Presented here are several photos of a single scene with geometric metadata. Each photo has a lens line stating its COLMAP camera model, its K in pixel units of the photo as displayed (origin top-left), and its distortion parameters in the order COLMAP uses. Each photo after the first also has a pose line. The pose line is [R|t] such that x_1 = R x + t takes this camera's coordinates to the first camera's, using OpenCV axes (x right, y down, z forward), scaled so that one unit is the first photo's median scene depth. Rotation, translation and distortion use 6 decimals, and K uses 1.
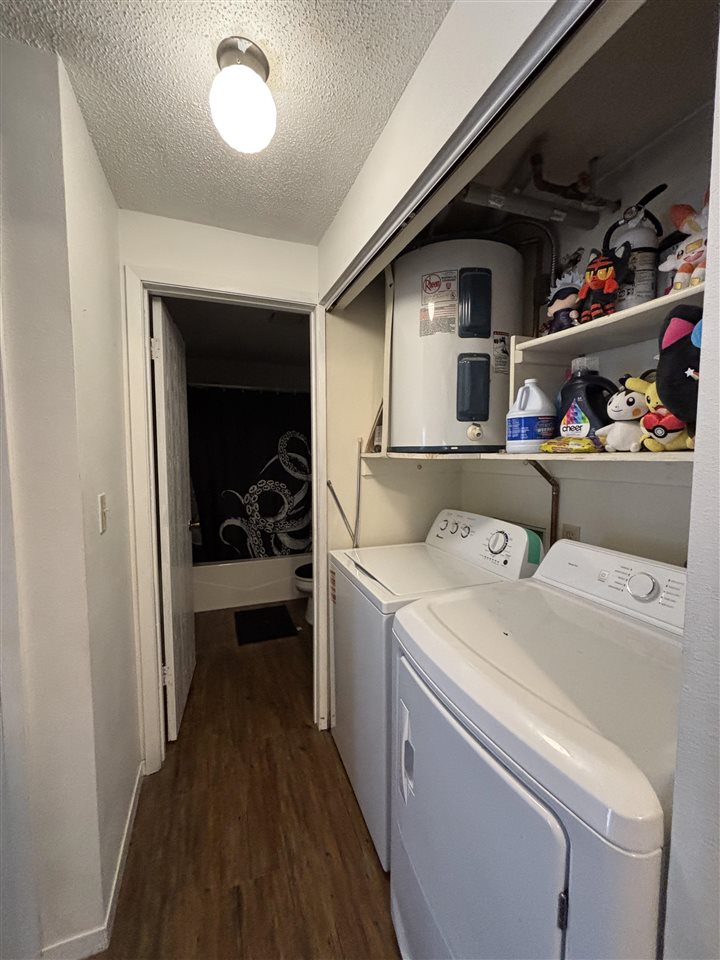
lens RADIAL K [[388.0, 0, 359.0], [0, 388.0, 480.4], [0, 0, 1]] dist [0.001007, 0.000254]
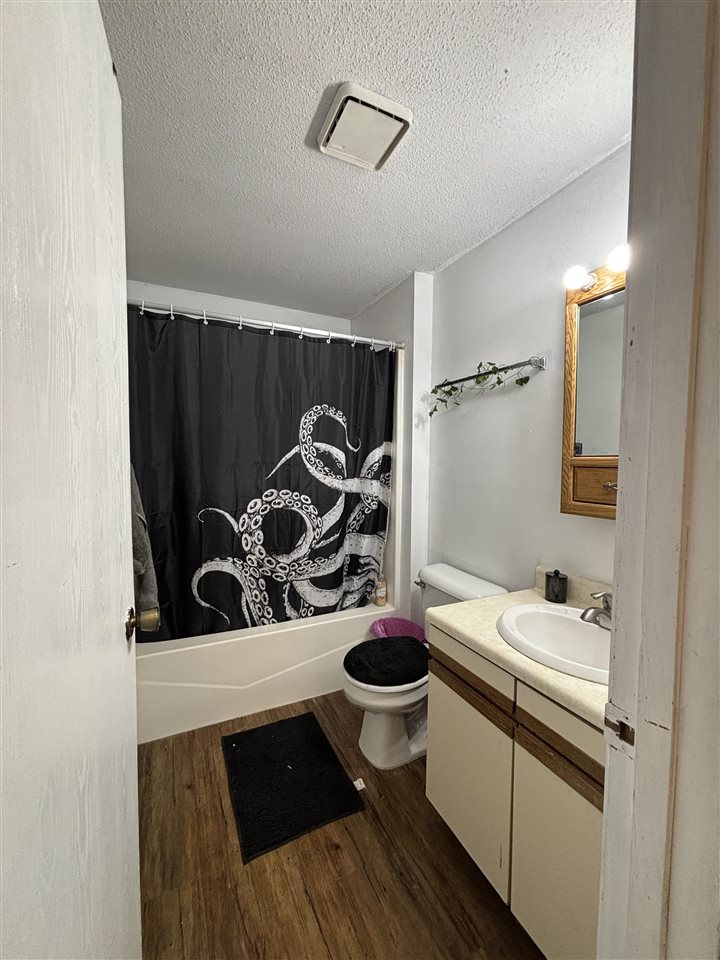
lens RADIAL K [[388.0, 0, 358.8], [0, 388.0, 479.2], [0, 0, 1]] dist [0.001007, 0.000254]
pose [[0.995214, -0.002761, 0.097680, -0.174472], [0.006336, 0.999321, -0.036308, 0.005299], [-0.097514, 0.036753, 0.994555, 0.416976]]
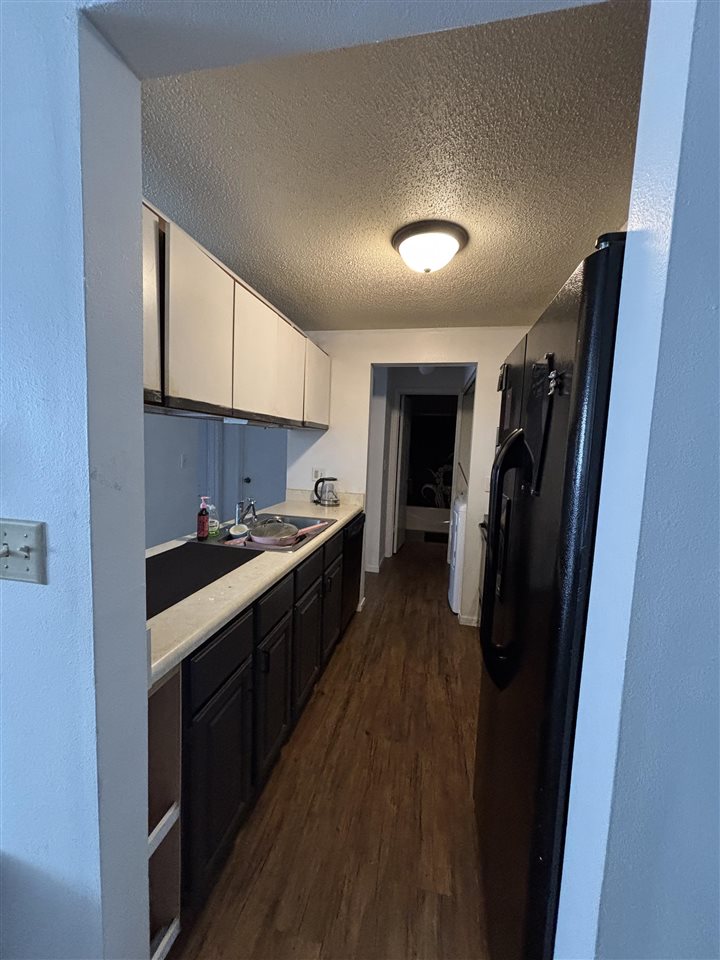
lens RADIAL K [[388.0, 0, 359.1], [0, 388.0, 478.4], [0, 0, 1]] dist [0.001007, 0.000254]
pose [[0.850776, 0.085248, -0.518568, 0.348628], [-0.082617, 0.996182, 0.028221, 0.043772], [0.518994, 0.018833, 0.854570, -0.756574]]
